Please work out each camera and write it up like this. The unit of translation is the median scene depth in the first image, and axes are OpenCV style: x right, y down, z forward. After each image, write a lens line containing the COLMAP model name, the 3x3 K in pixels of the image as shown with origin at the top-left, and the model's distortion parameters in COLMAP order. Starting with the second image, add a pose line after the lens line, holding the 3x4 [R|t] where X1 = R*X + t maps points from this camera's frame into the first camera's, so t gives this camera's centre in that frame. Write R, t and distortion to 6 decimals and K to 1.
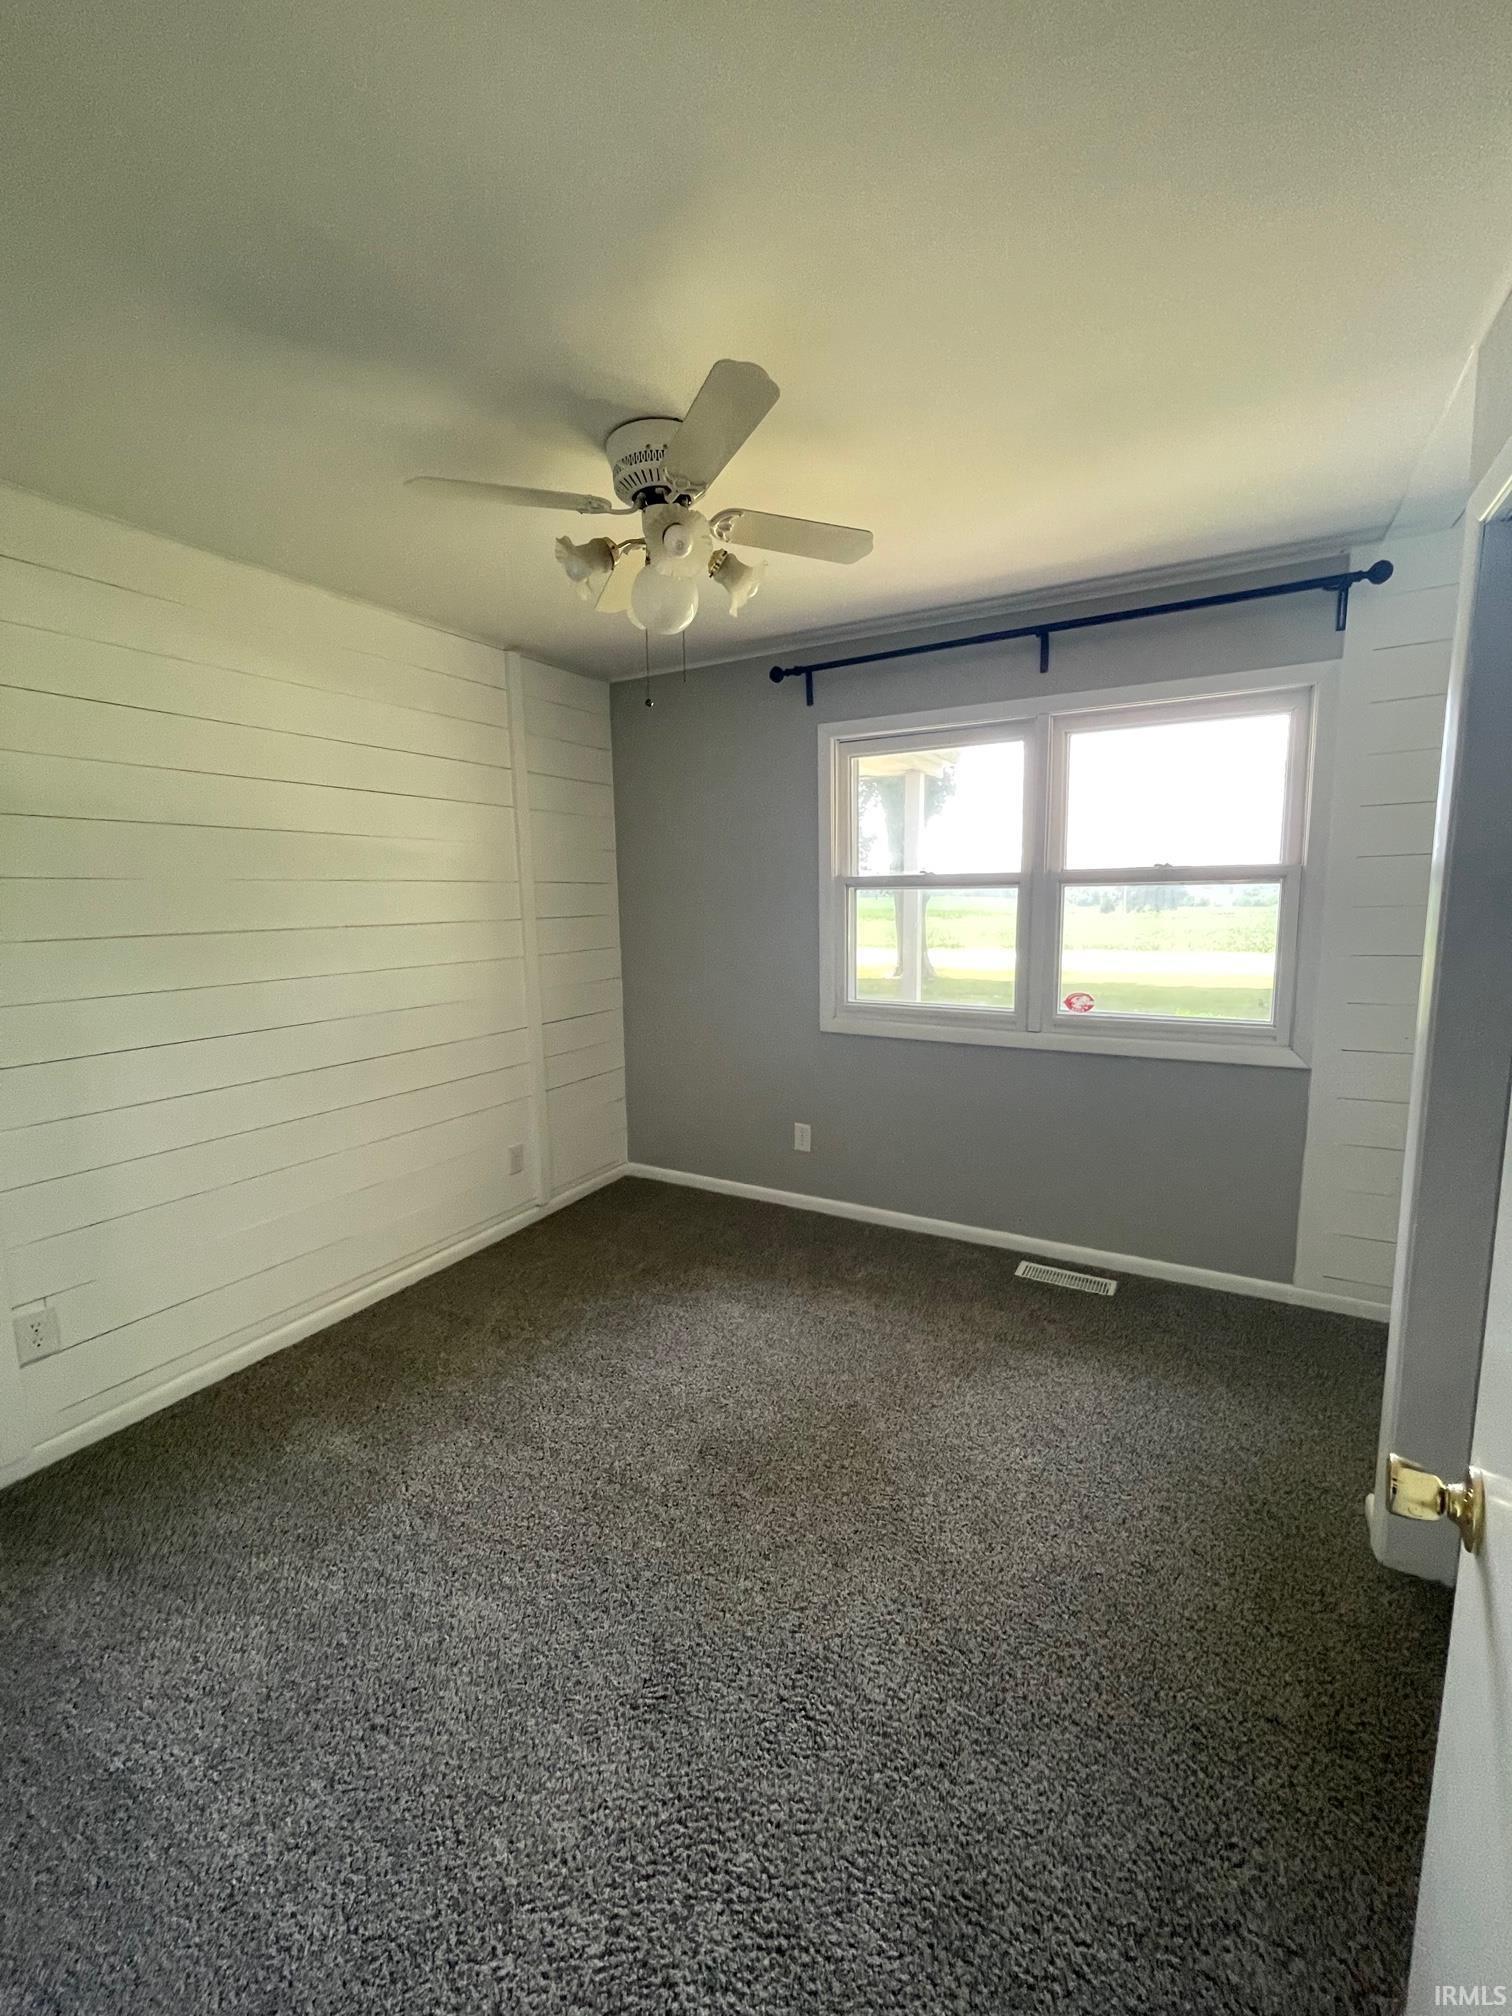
lens RADIAL K [[819.4, 0, 754.7], [0, 819.4, 1006.8], [0, 0, 1]] dist [-0.007948, 0.001788]
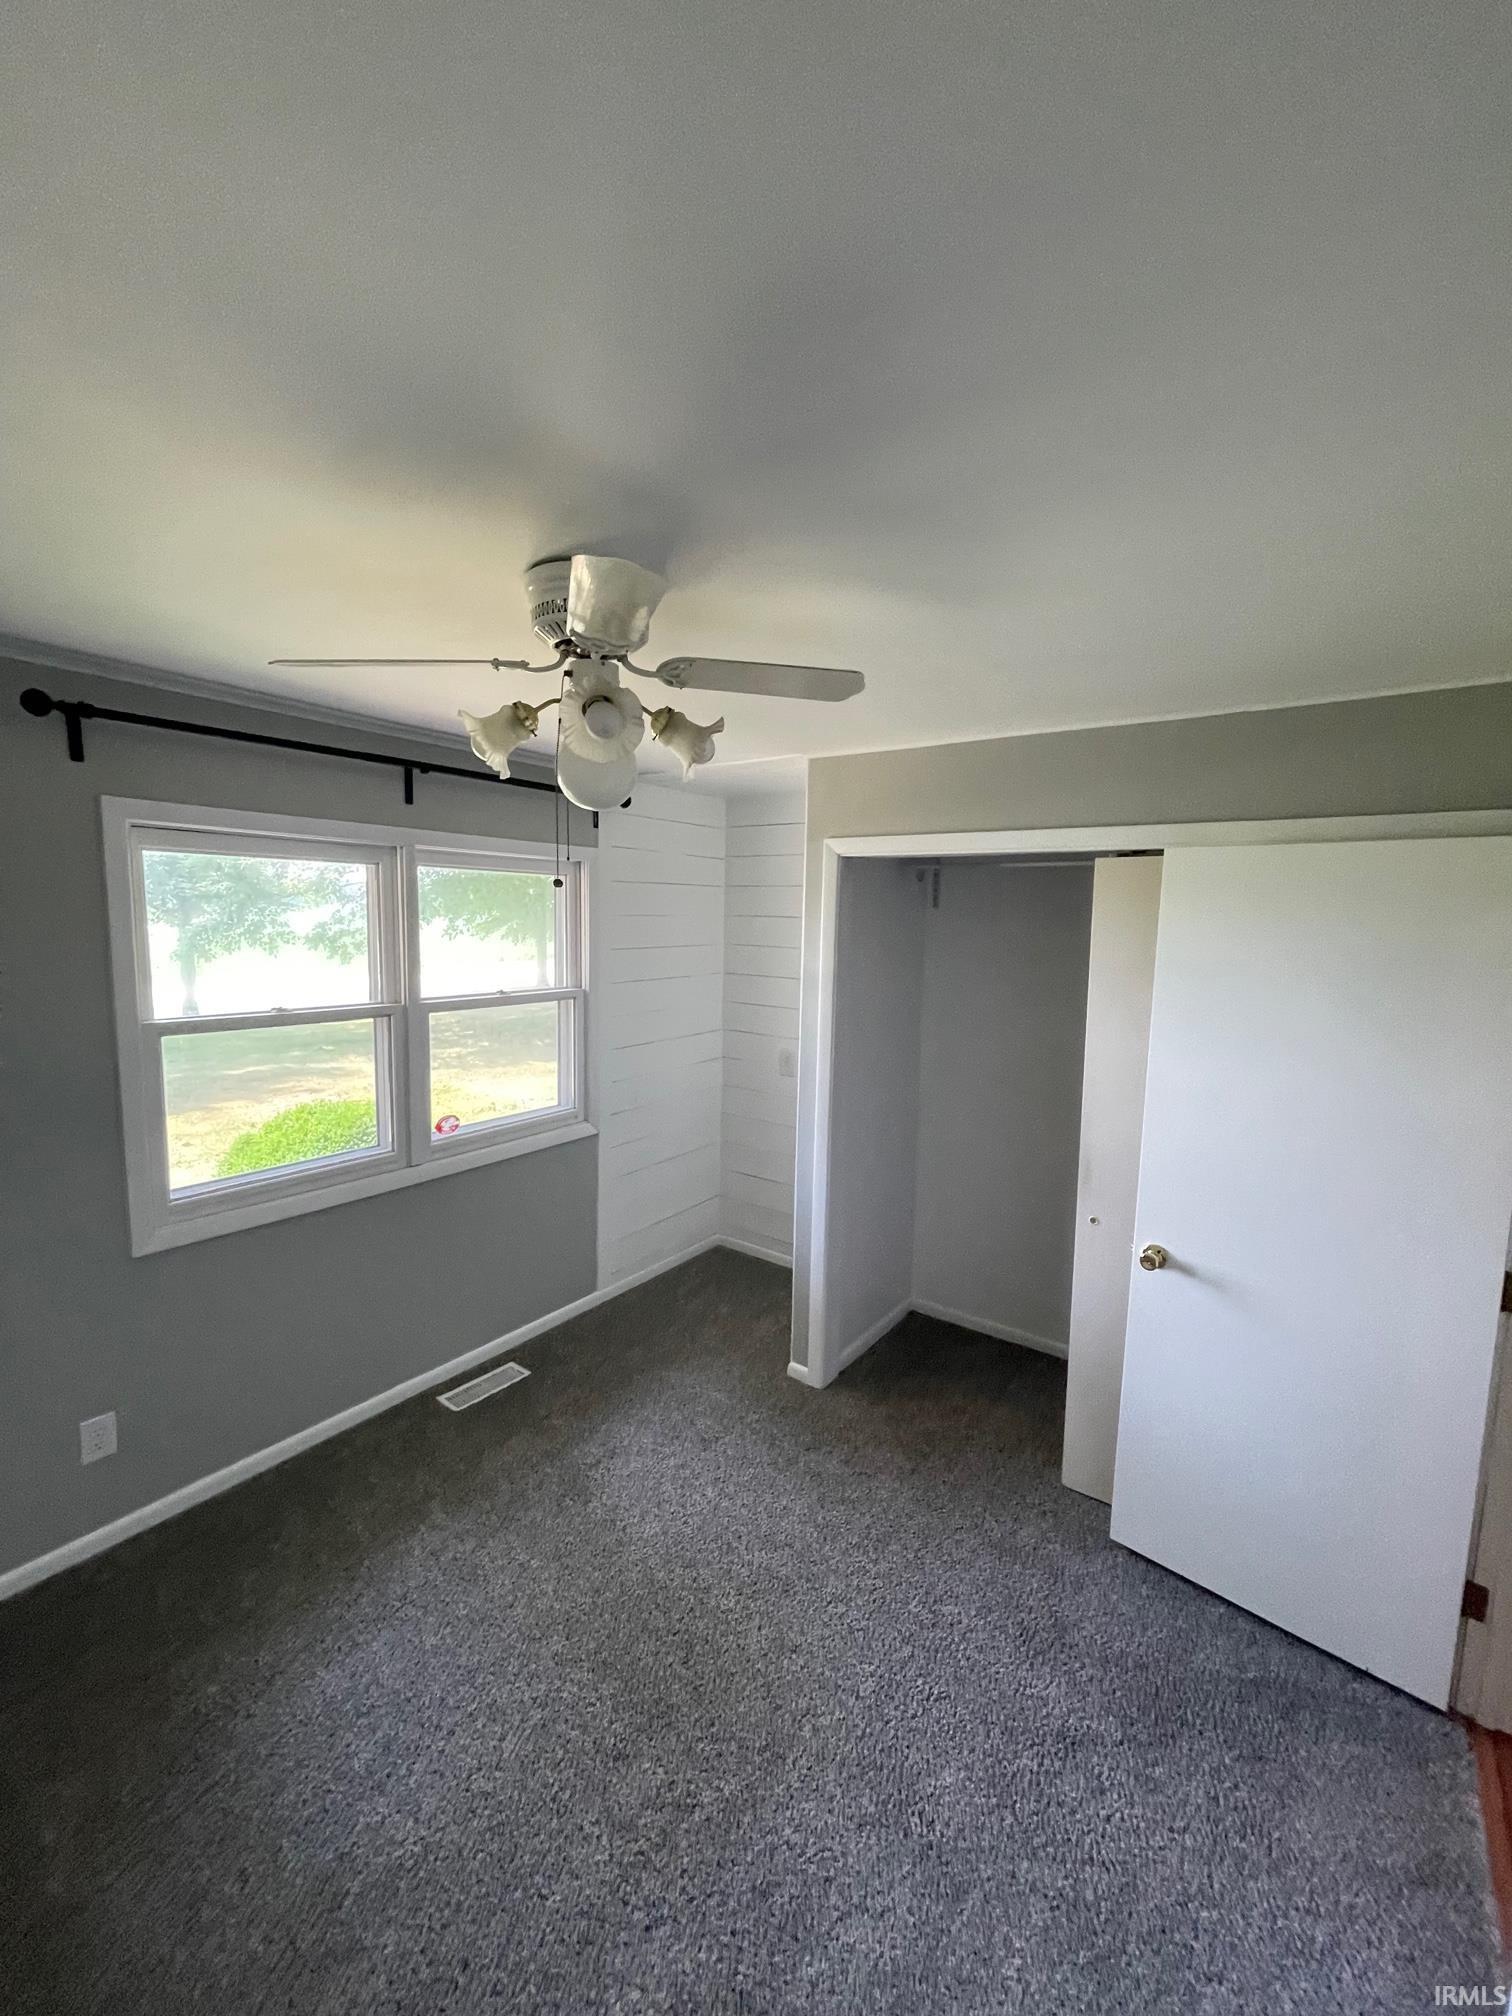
lens RADIAL K [[819.4, 0, 756.1], [0, 819.4, 1008.2], [0, 0, 1]] dist [-0.007948, 0.001788]
pose [[0.121597, -0.098957, 0.987634, -0.577882], [0.114034, 0.989822, 0.085137, -0.200449], [-0.986007, 0.102271, 0.131644, 0.478516]]
